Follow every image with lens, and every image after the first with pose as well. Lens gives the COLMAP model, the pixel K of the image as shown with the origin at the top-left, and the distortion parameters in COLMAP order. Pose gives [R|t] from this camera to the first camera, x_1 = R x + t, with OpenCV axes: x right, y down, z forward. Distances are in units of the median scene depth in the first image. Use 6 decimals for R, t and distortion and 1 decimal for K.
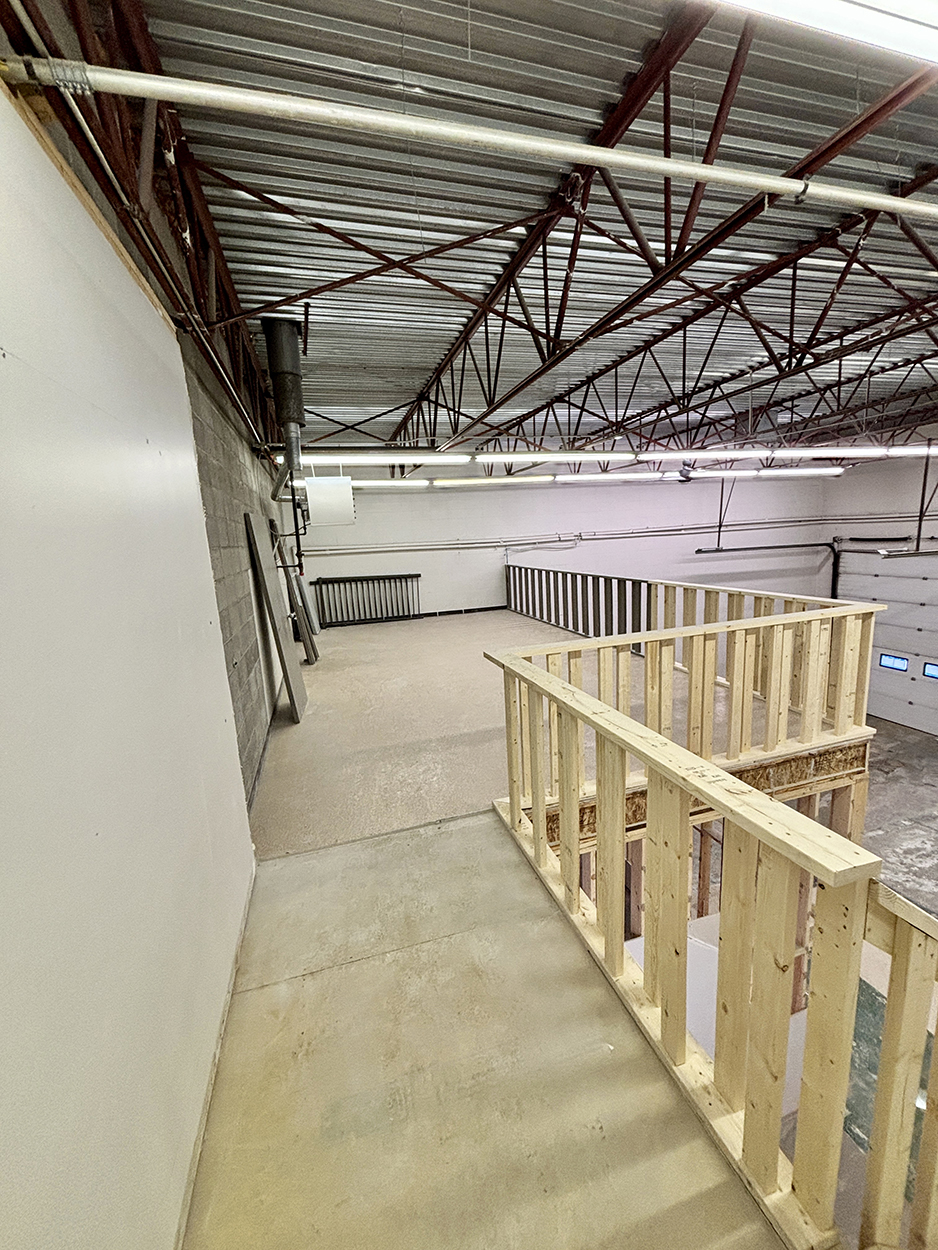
lens RADIAL K [[502.7, 0, 470.1], [0, 502.7, 626.1], [0, 0, 1]] dist [0.000008, -0.000159]
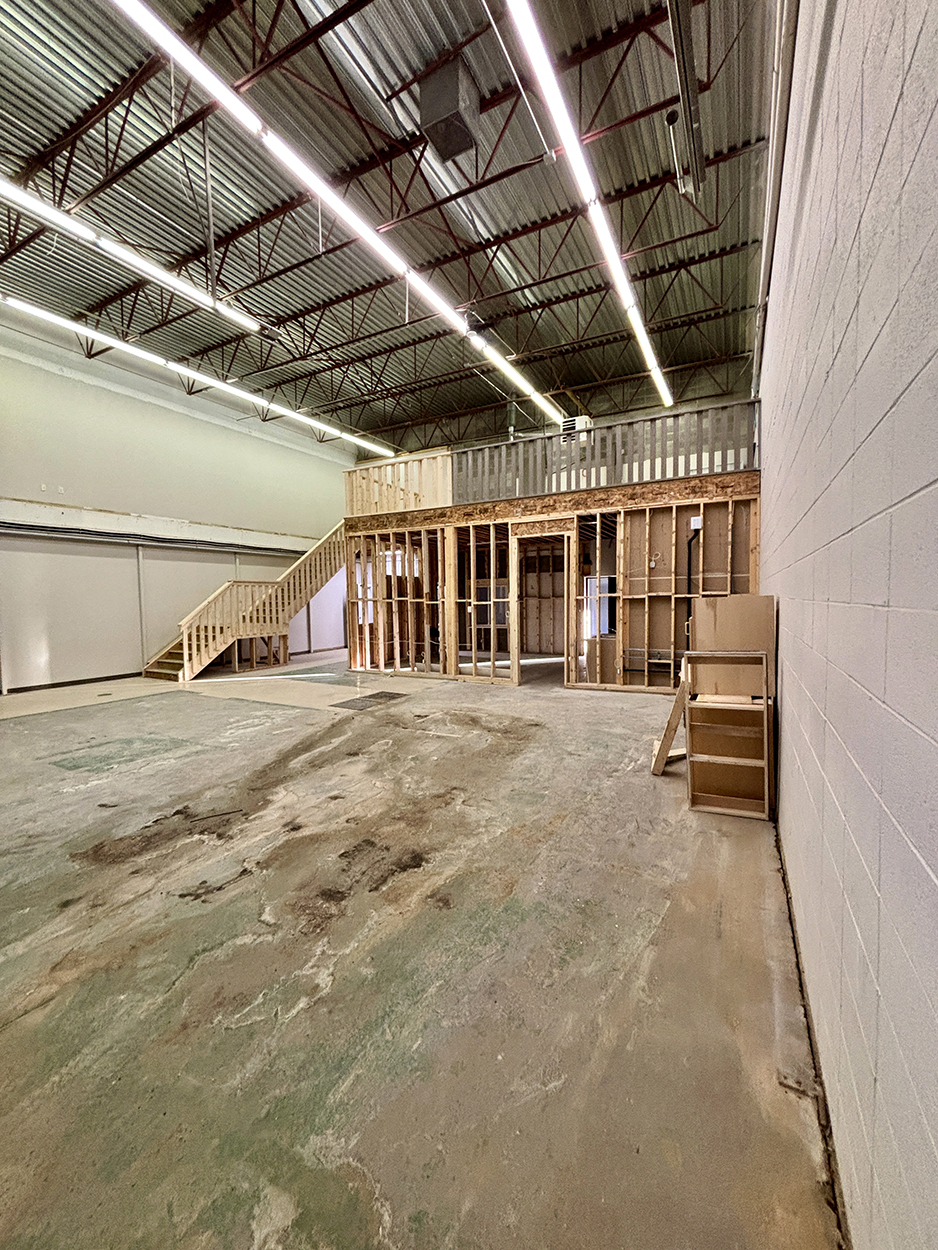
lens RADIAL K [[502.7, 0, 471.9], [0, 502.7, 624.8], [0, 0, 1]] dist [0.000008, -0.000159]
pose [[-0.697328, 0.102003, -0.709457, 0.862509], [-0.077011, 0.973429, 0.215650, 0.049665], [0.712603, 0.205014, -0.670945, 1.283648]]
